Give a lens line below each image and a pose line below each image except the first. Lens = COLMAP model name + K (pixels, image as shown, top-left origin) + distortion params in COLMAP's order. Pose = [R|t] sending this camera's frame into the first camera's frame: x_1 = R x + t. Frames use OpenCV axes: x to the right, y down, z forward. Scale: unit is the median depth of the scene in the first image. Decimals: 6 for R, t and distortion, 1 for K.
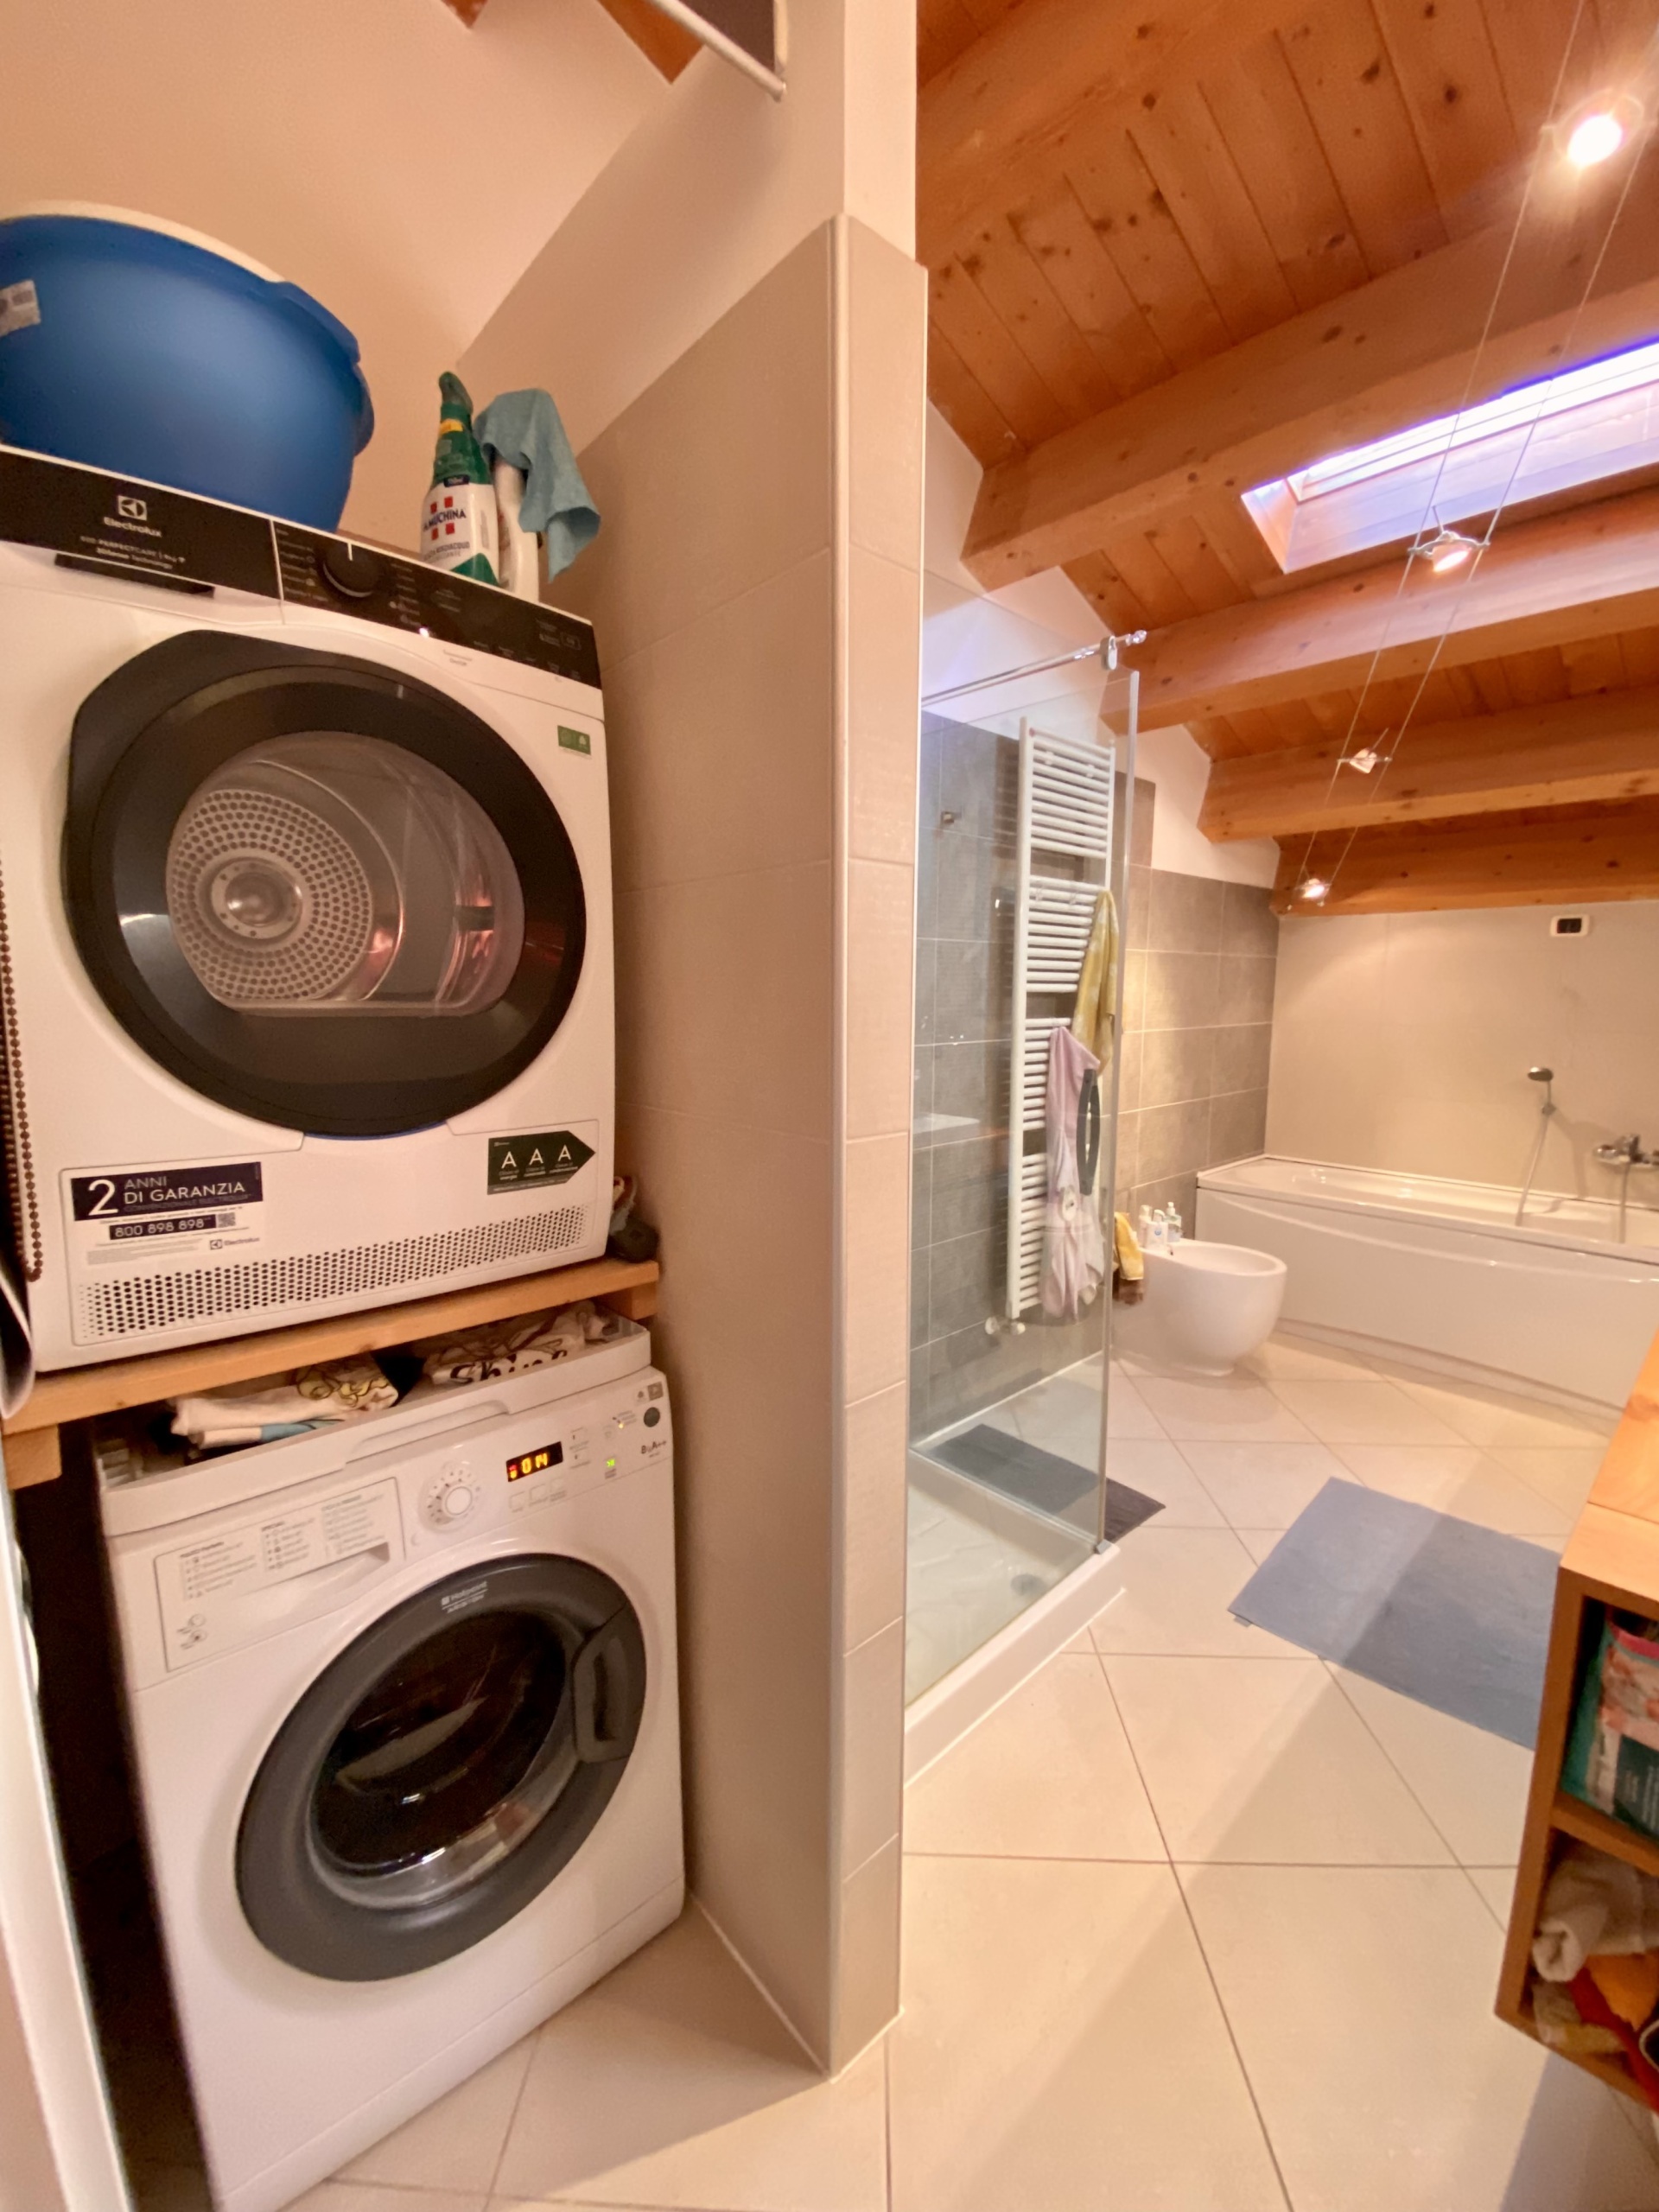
lens RADIAL K [[885.0, 0, 834.9], [0, 885.0, 1097.3], [0, 0, 1]] dist [0.038916, -0.040074]
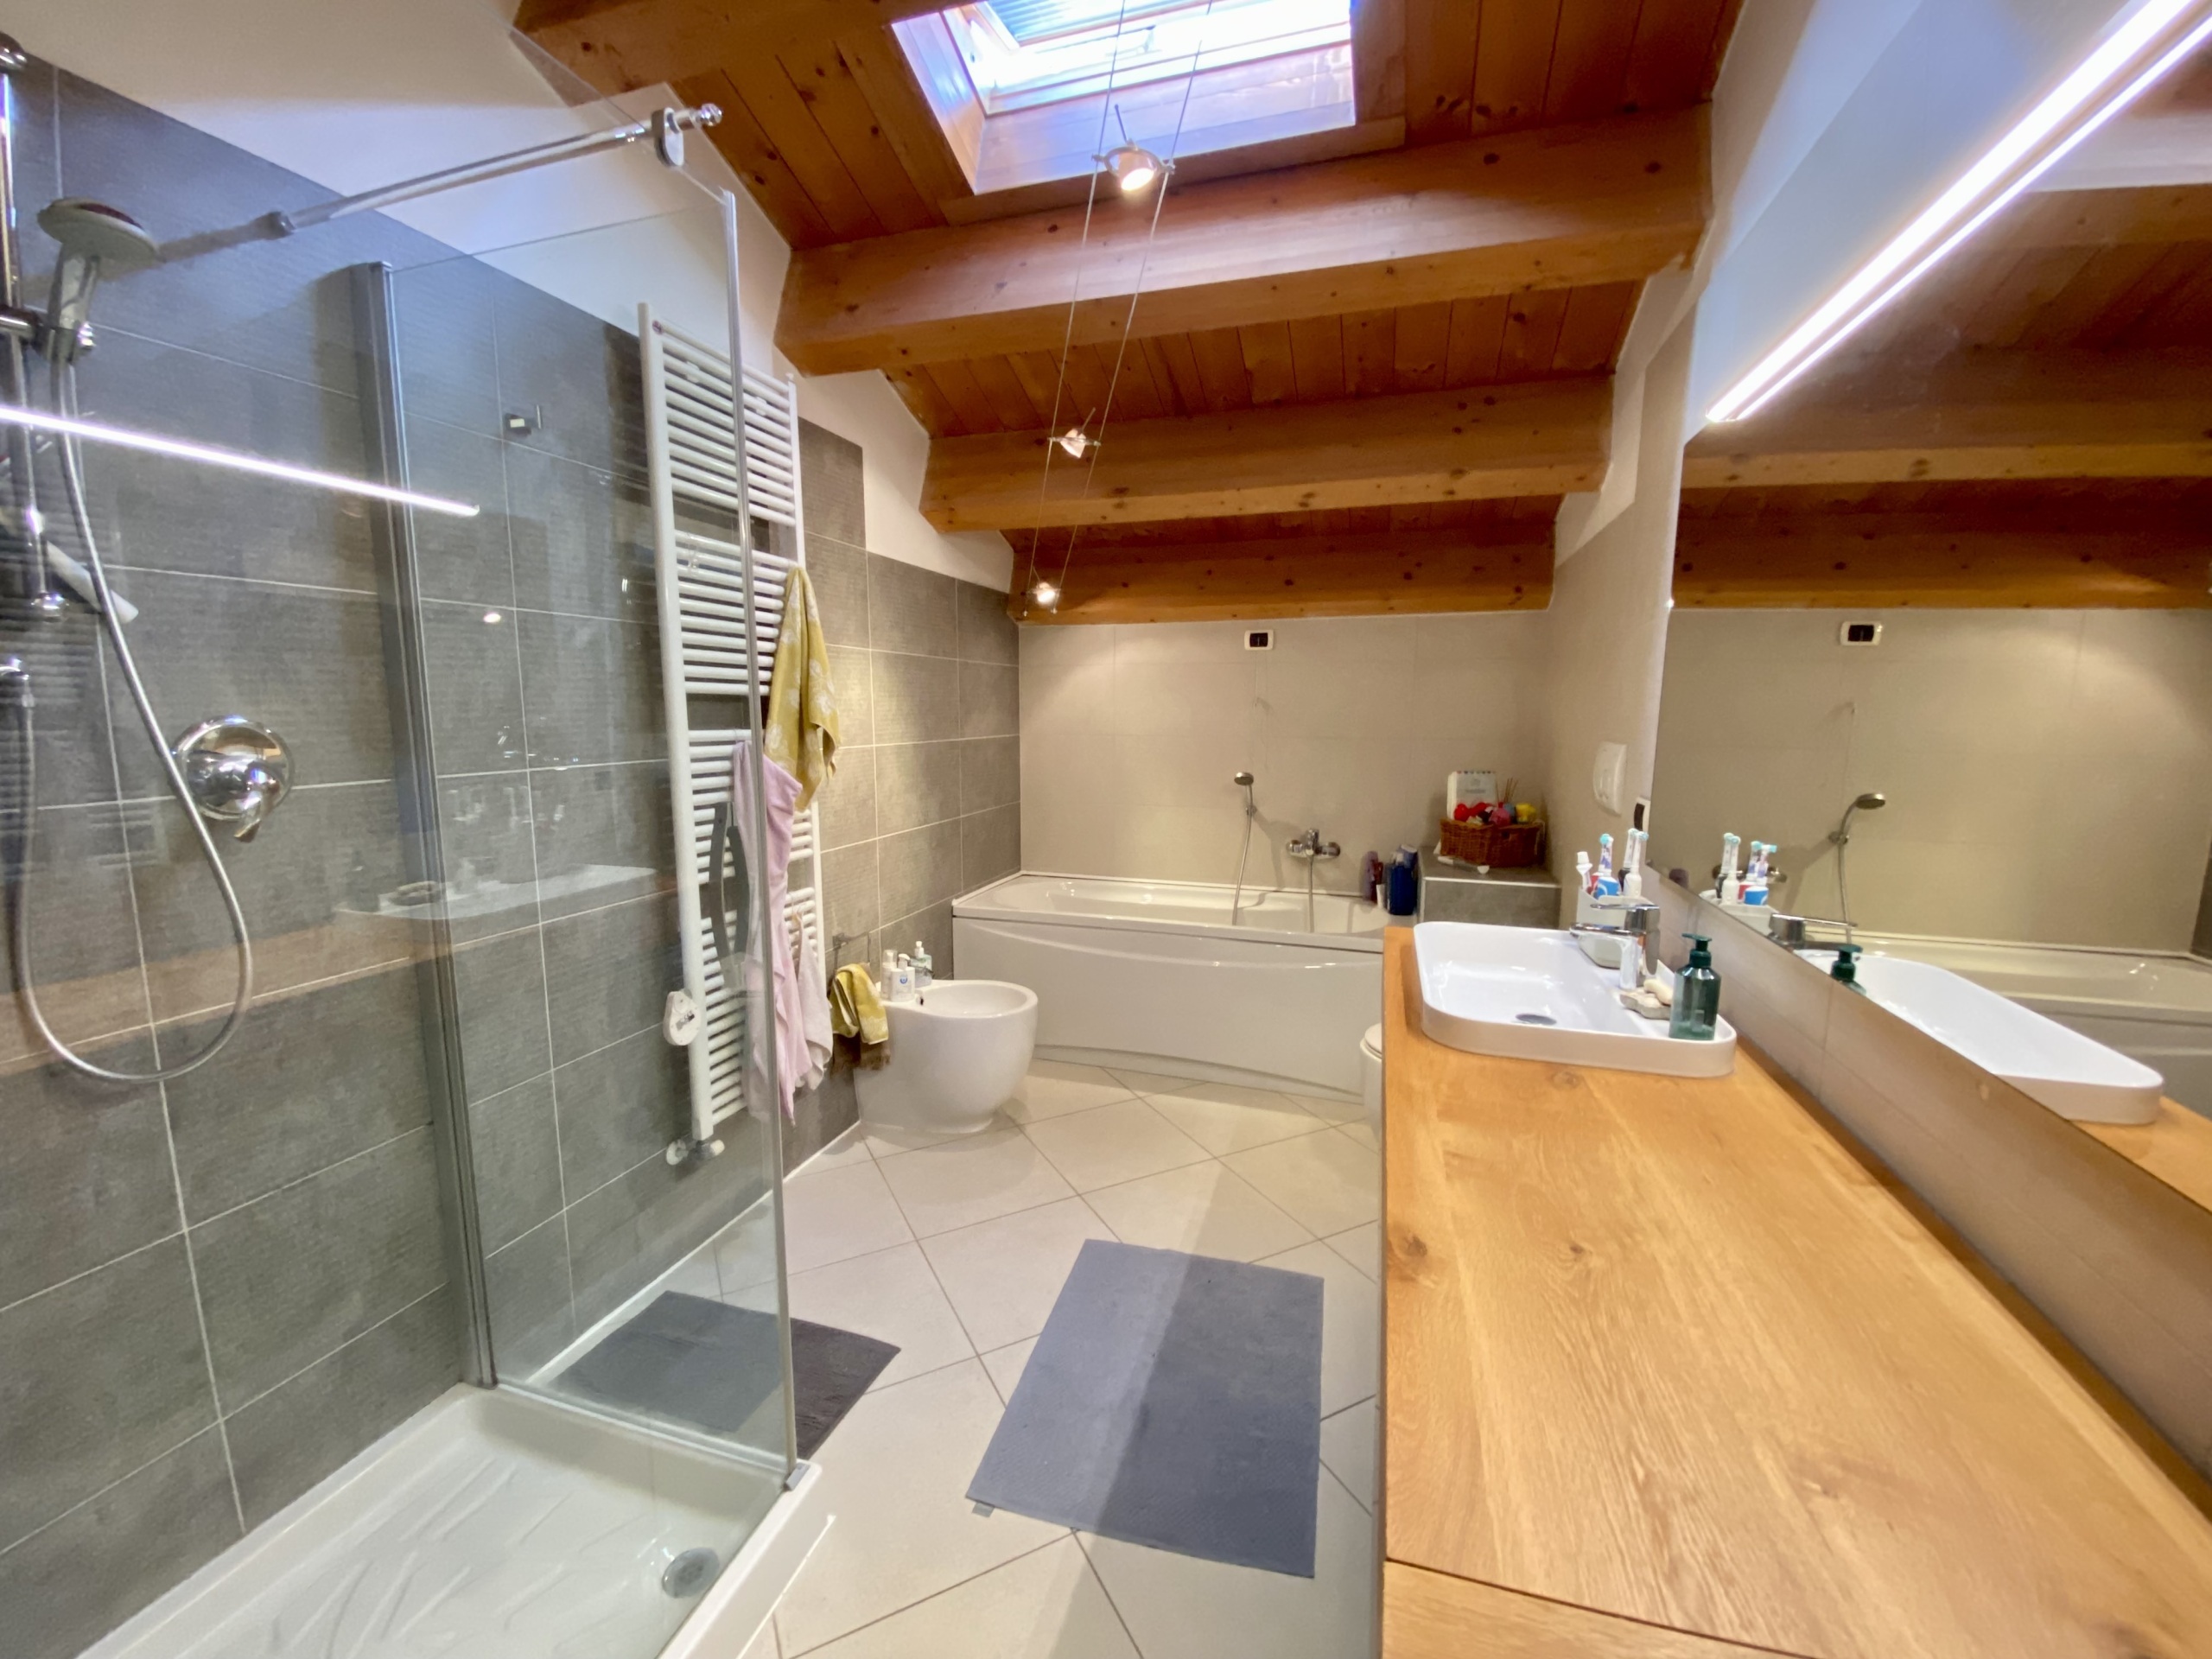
lens RADIAL K [[881.9, 0, 1099.1], [0, 881.9, 833.3], [0, 0, 1]] dist [0.015503, -0.019915]
pose [[0.870591, -0.068842, 0.487167, 0.139359], [0.058552, 0.997623, 0.036338, -0.010836], [-0.488510, -0.003111, 0.872553, 0.188639]]
